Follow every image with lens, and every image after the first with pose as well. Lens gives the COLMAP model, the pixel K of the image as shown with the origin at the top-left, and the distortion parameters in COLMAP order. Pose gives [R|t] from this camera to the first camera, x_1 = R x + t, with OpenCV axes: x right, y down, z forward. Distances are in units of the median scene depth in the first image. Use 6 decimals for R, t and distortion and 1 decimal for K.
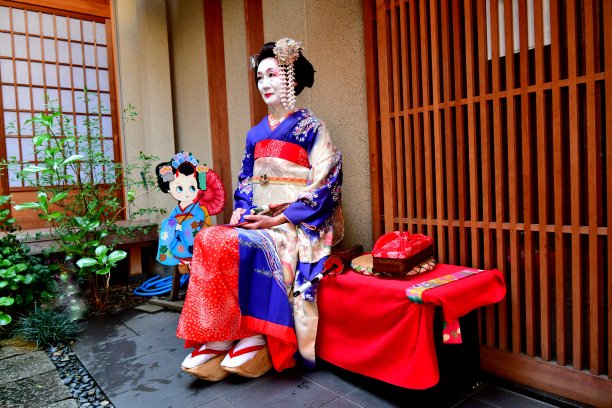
lens RADIAL K [[431.2, 0, 306.7], [0, 431.2, 199.2], [0, 0, 1]] dist [-0.003706, -0.010822]
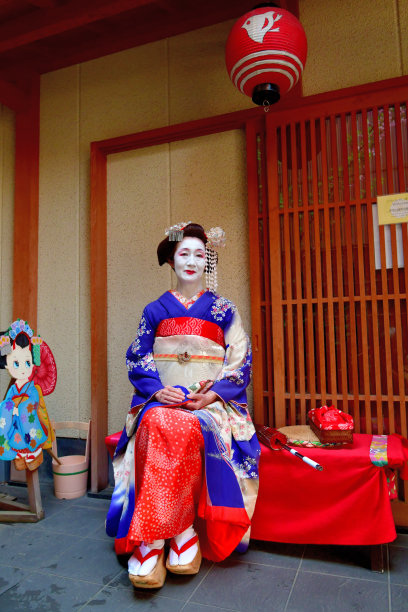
lens RADIAL K [[450.6, 0, 204.0], [0, 450.6, 306.0], [0, 0, 1]] dist [-0.012637, -0.005718]
pose [[0.867398, 0.072948, 0.492239, -0.563538], [-0.000234, 0.989256, -0.146193, -0.010983], [-0.497615, 0.126693, 0.858096, 0.085107]]
